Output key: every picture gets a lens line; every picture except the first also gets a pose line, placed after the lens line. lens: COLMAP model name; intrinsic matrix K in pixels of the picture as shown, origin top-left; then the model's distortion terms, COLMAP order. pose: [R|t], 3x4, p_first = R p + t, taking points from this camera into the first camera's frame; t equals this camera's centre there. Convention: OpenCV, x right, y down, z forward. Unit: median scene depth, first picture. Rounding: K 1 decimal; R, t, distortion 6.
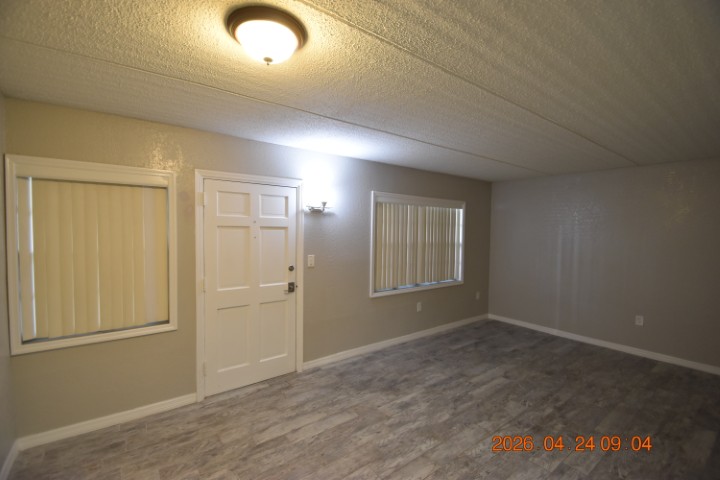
lens RADIAL K [[315.4, 0, 360.0], [0, 315.4, 243.4], [0, 0, 1]] dist [0.007241, -0.012363]
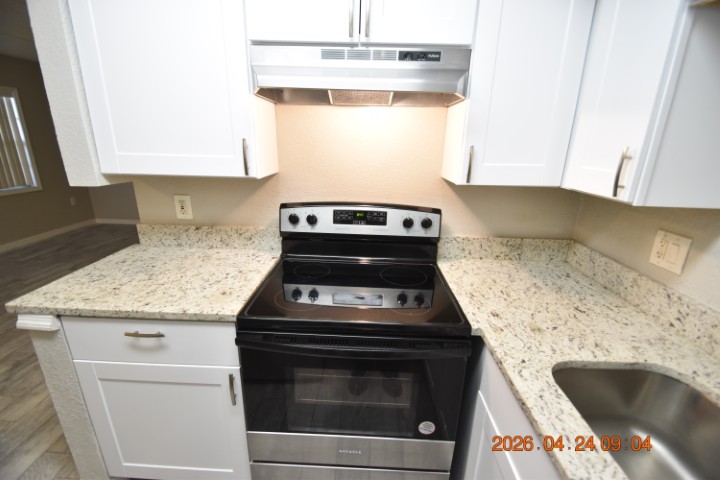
lens RADIAL K [[315.4, 0, 363.2], [0, 315.4, 241.9], [0, 0, 1]] dist [0.007241, -0.012363]
pose [[0.624236, -0.230866, 0.746345, 0.343147], [0.017189, 0.959166, 0.282322, 0.064187], [-0.781047, -0.163406, 0.602714, -0.419665]]
